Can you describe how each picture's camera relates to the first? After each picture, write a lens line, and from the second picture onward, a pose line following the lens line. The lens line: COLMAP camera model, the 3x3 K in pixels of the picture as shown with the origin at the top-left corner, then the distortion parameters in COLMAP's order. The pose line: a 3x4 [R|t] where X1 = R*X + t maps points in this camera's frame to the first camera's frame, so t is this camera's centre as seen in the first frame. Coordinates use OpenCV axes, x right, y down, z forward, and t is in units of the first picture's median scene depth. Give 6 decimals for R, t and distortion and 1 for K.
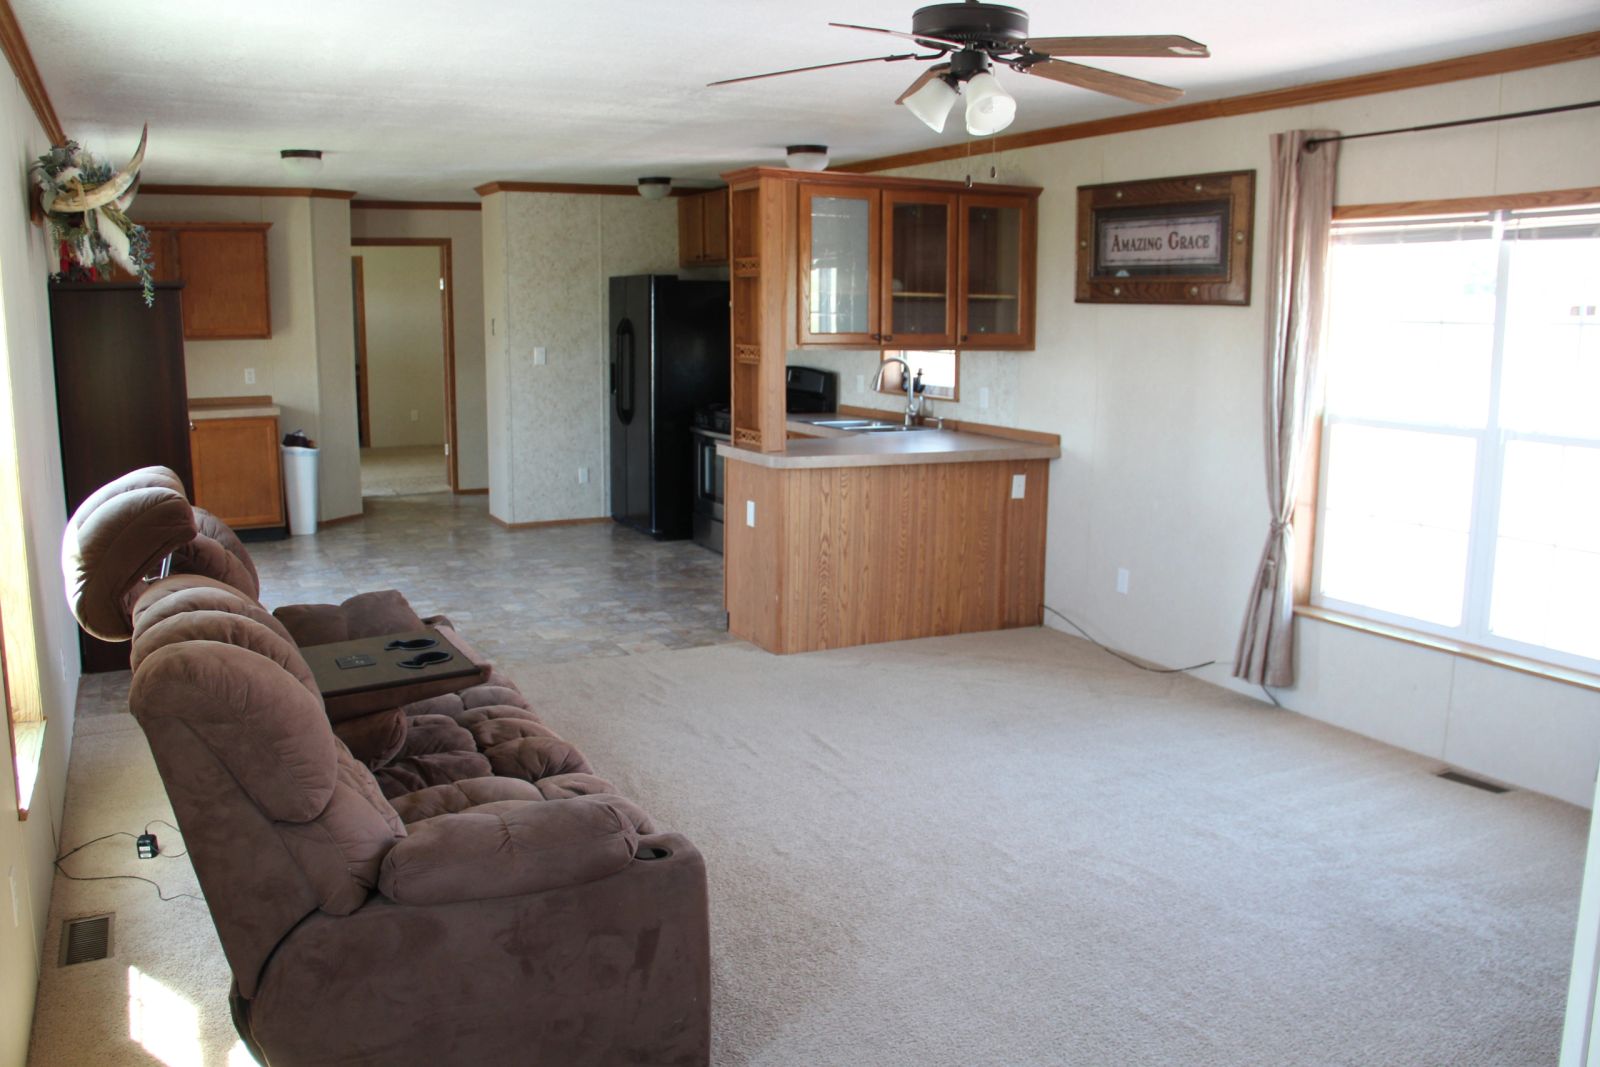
lens RADIAL K [[1370.5, 0, 796.7], [0, 1370.5, 530.4], [0, 0, 1]] dist [-0.122486, 0.078477]
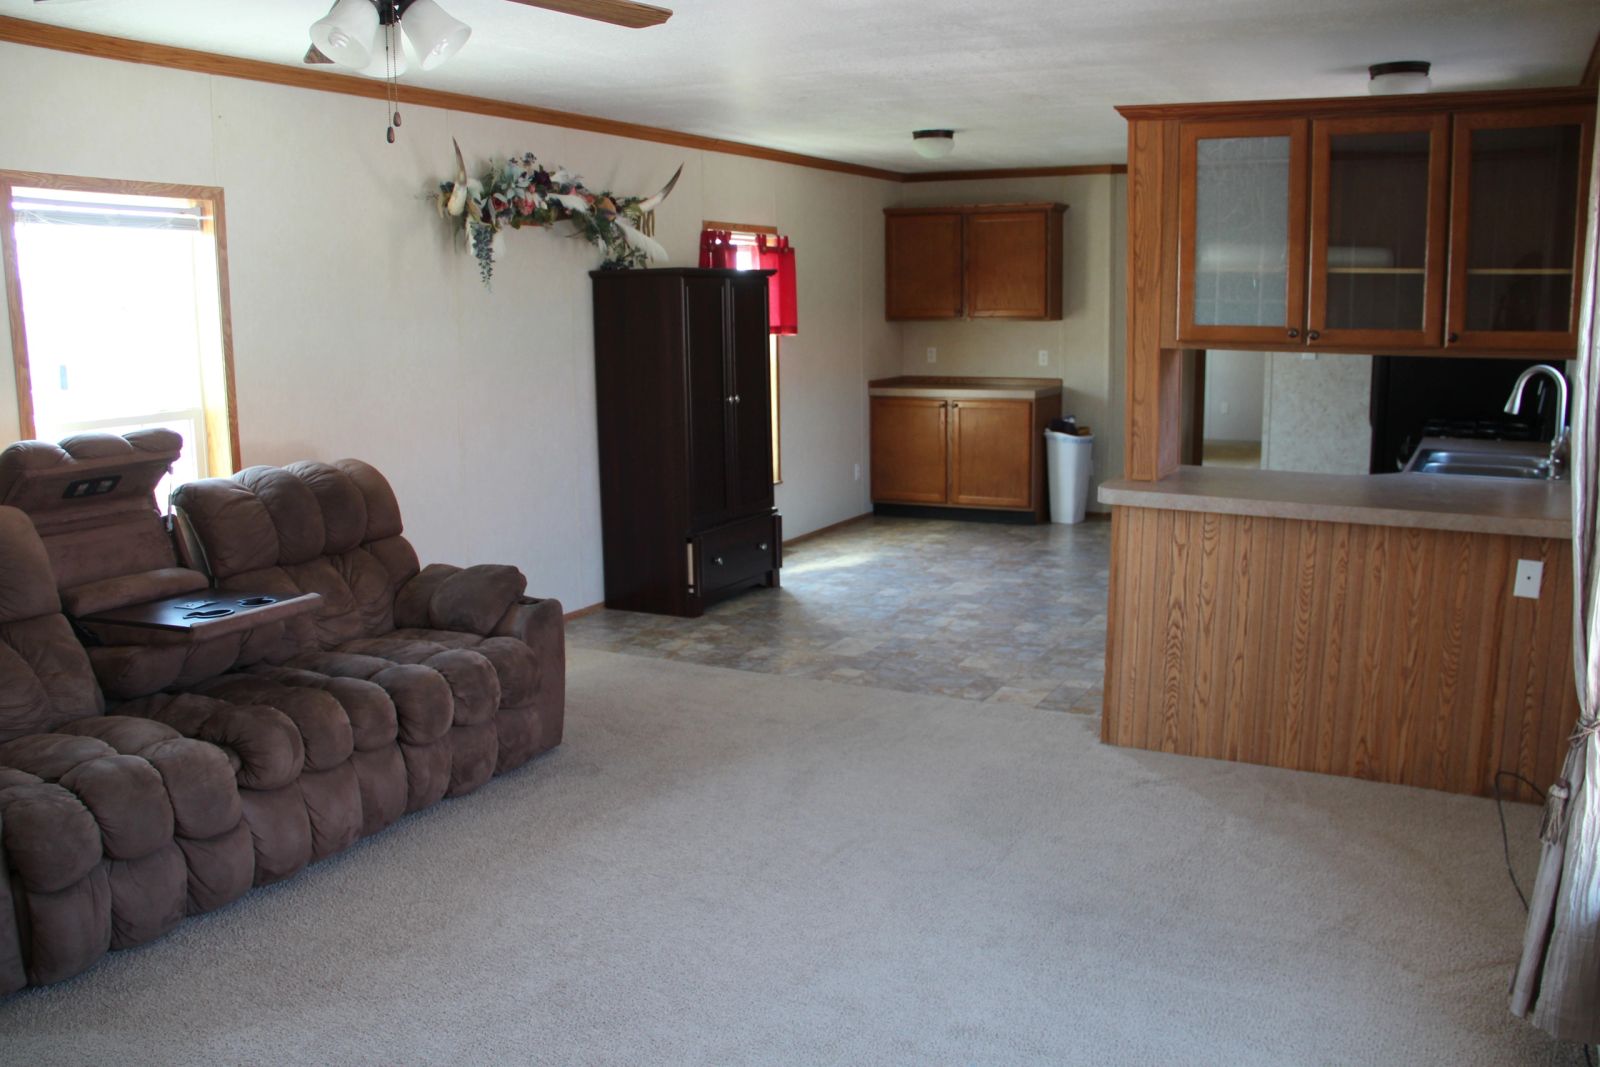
lens RADIAL K [[1370.5, 0, 802.1], [0, 1370.5, 539.2], [0, 0, 1]] dist [-0.122486, 0.078477]
pose [[0.586438, 0.133742, -0.798876, 0.457900], [-0.117512, 0.989888, 0.079457, -0.060417], [0.801425, 0.047280, 0.596224, 0.381039]]
